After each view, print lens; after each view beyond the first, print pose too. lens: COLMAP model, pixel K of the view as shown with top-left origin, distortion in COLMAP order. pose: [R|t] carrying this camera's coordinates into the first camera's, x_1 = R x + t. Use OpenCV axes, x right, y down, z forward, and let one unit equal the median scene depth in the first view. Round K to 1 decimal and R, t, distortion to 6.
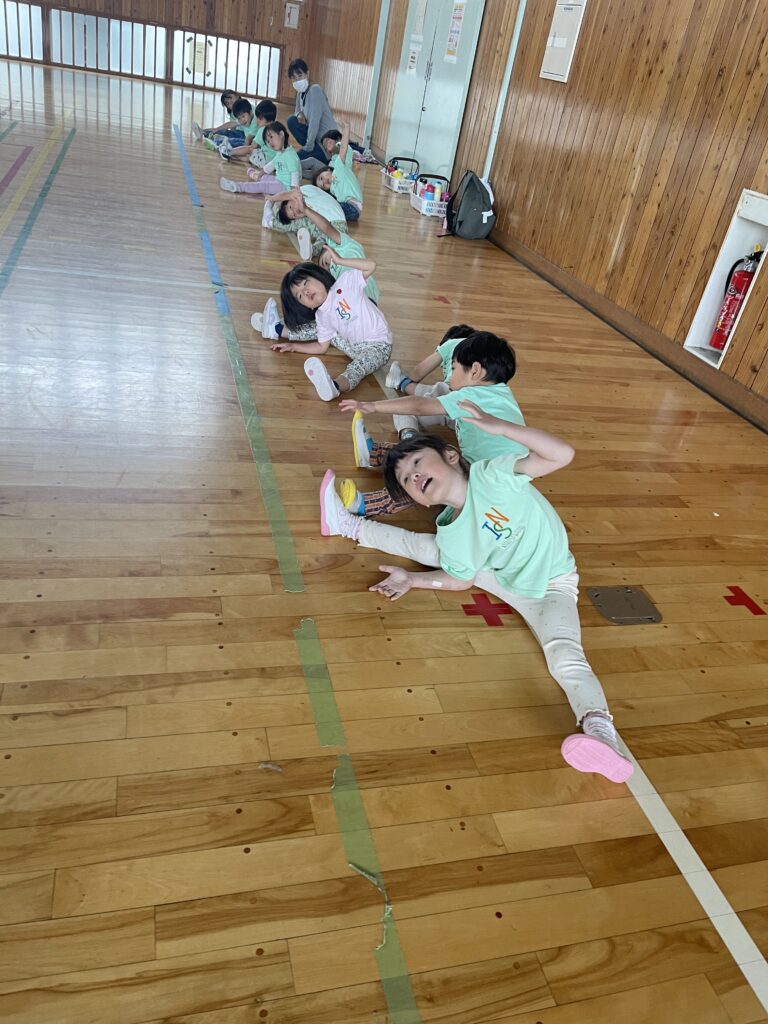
lens RADIAL K [[783.6, 0, 394.9], [0, 783.6, 510.3], [0, 0, 1]] dist [0.059374, -0.055784]
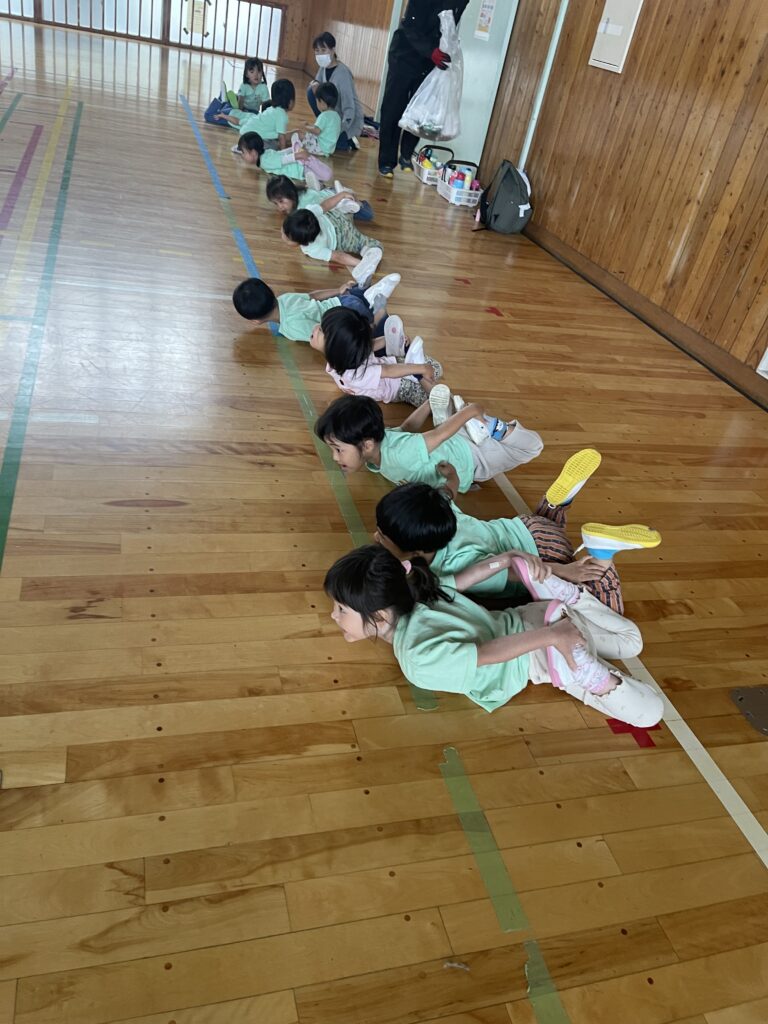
lens RADIAL K [[783.8, 0, 384.0], [0, 783.8, 512.0], [0, 0, 1]] dist [0.074855, -0.095988]
pose [[0.999765, 0.013289, 0.017138, -0.087648], [-0.014089, 0.998777, 0.047394, -0.073029], [-0.016487, -0.047625, 0.998729, 0.049610]]
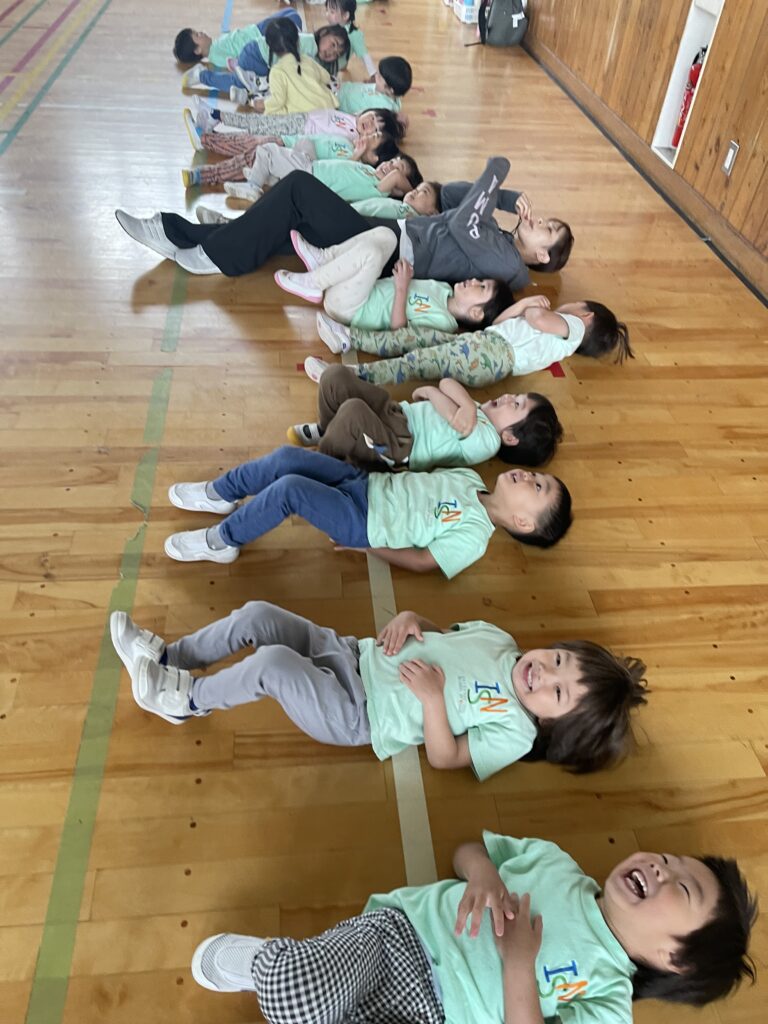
lens RADIAL K [[783.8, 0, 384.0], [0, 783.8, 512.0], [0, 0, 1]] dist [0.074855, -0.095988]
pose [[0.981550, 0.031914, -0.188525, 0.221643], [0.004162, 0.982173, 0.187935, 0.054582], [0.191162, -0.185252, 0.963919, -0.123971]]
